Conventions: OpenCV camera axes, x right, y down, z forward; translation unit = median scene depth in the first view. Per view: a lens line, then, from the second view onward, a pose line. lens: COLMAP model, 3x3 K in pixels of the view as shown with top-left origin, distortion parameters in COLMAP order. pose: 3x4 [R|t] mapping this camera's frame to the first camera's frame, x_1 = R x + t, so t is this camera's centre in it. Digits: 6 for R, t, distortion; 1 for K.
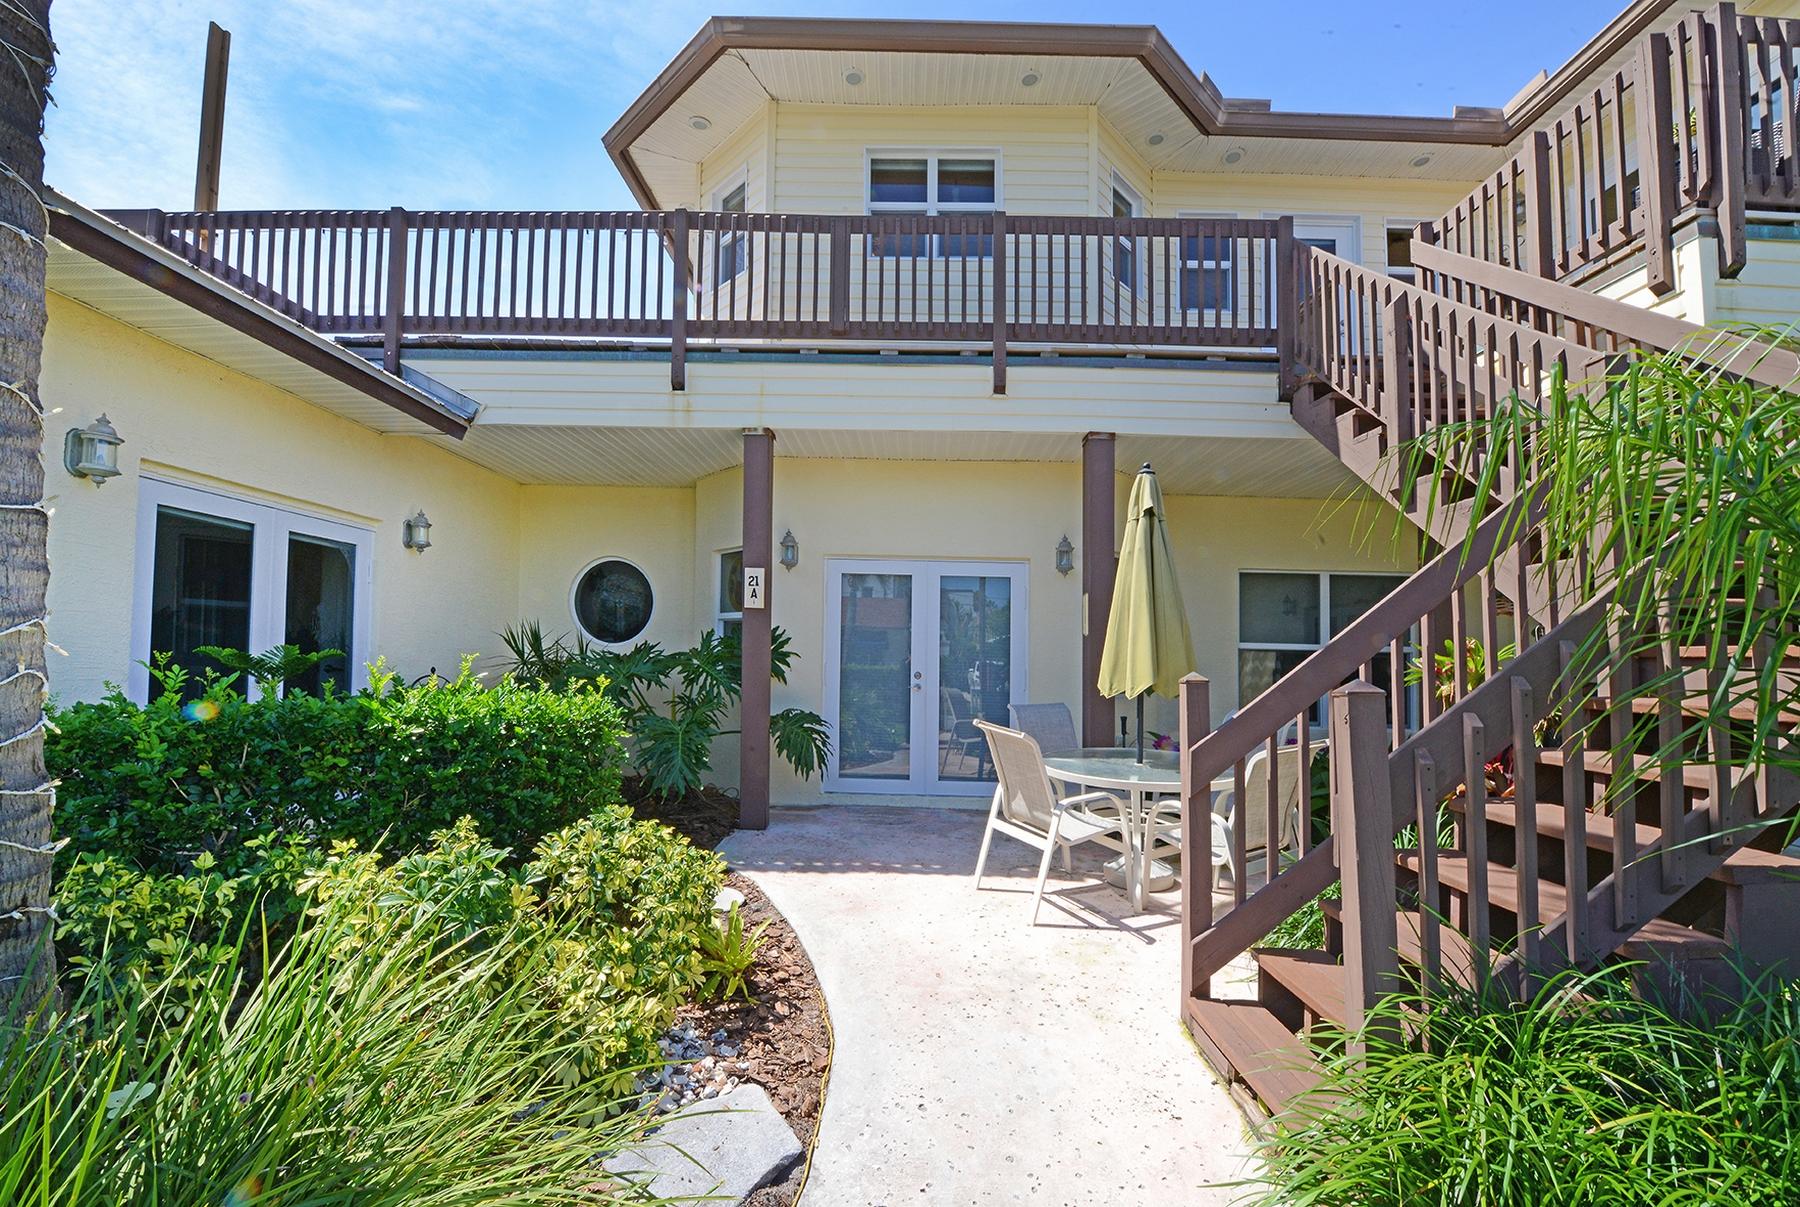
lens RADIAL K [[737.3, 0, 896.0], [0, 737.3, 654.3], [0, 0, 1]] dist [-0.003796, -0.000218]
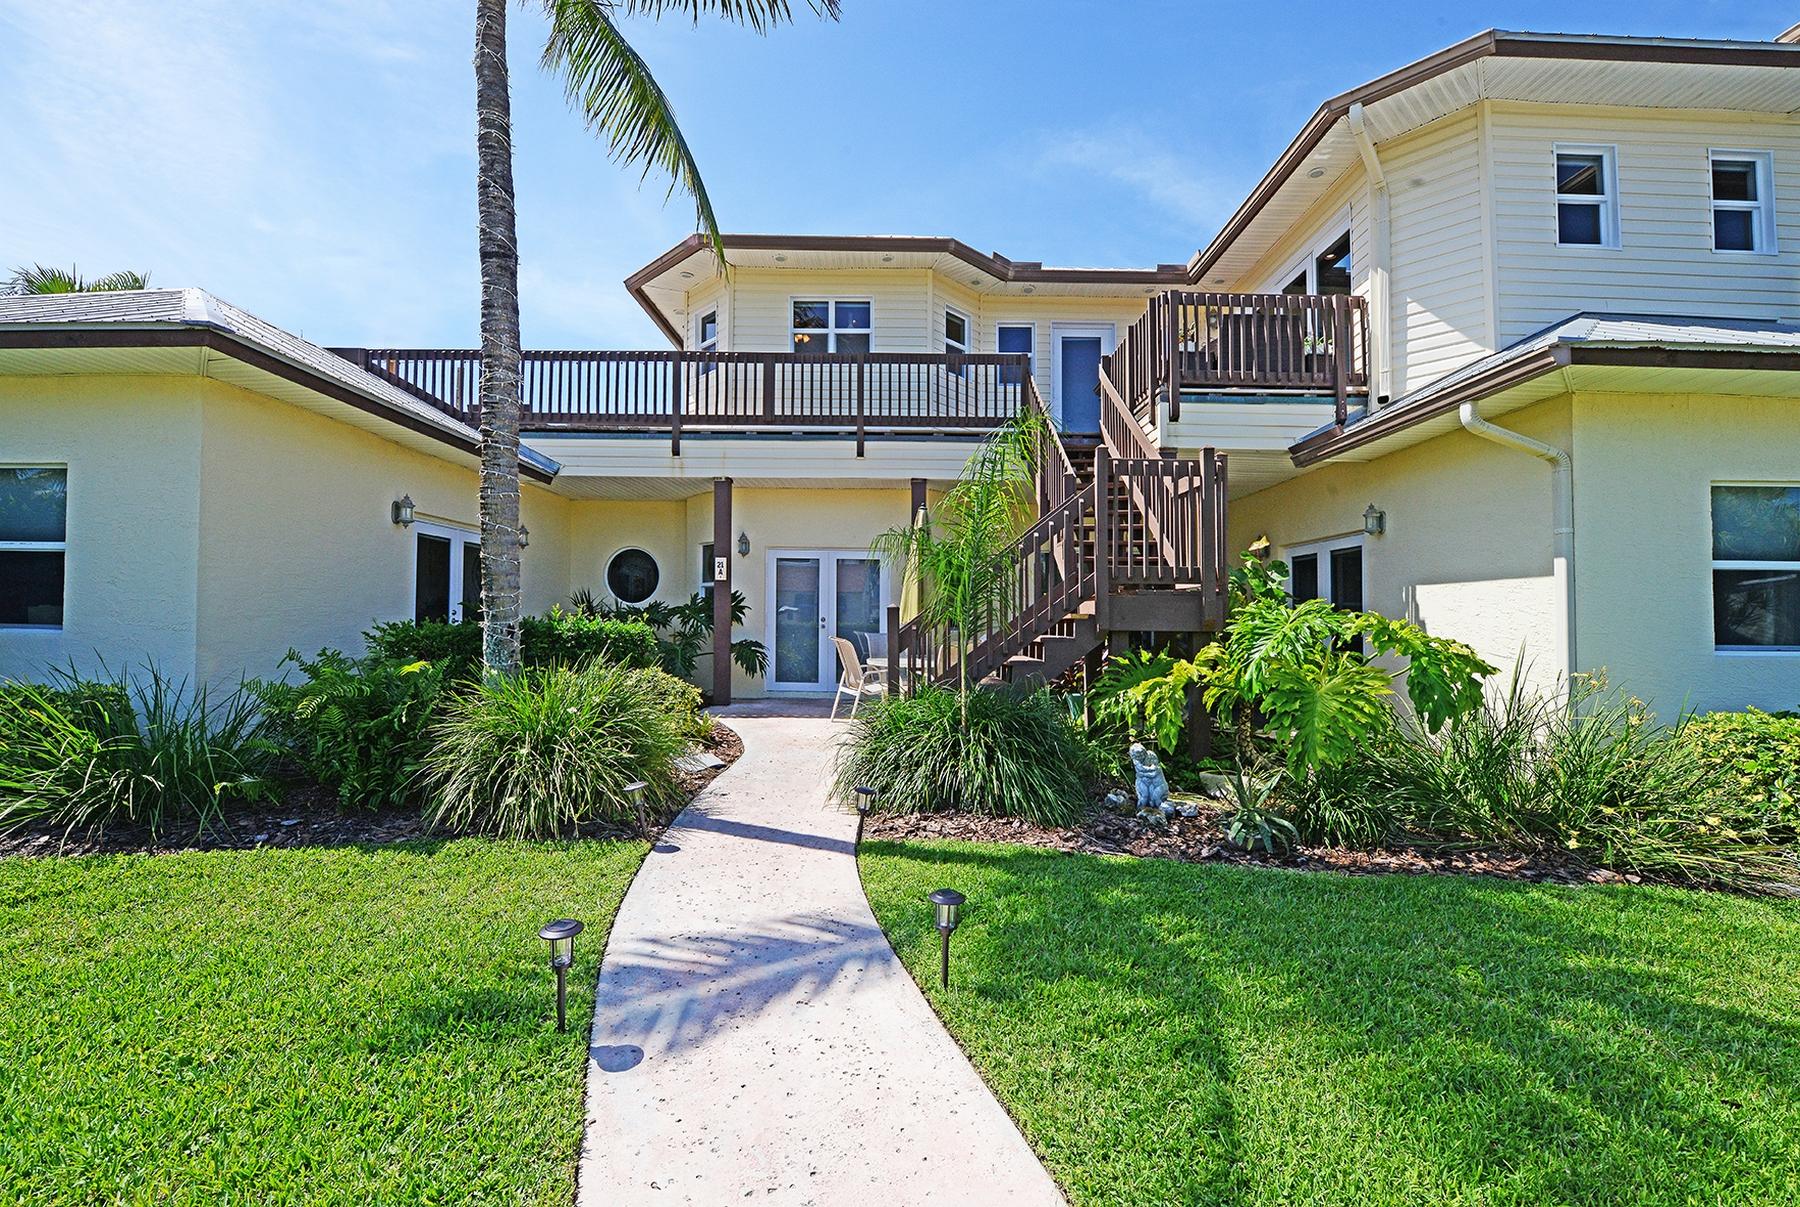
lens RADIAL K [[737.3, 0, 905.3], [0, 737.3, 608.5], [0, 0, 1]] dist [-0.003796, -0.000218]
pose [[0.999651, -0.012684, 0.023173, 0.197175], [0.013036, 0.999801, -0.015127, 0.035431], [-0.022976, 0.015424, 0.999617, -0.733585]]
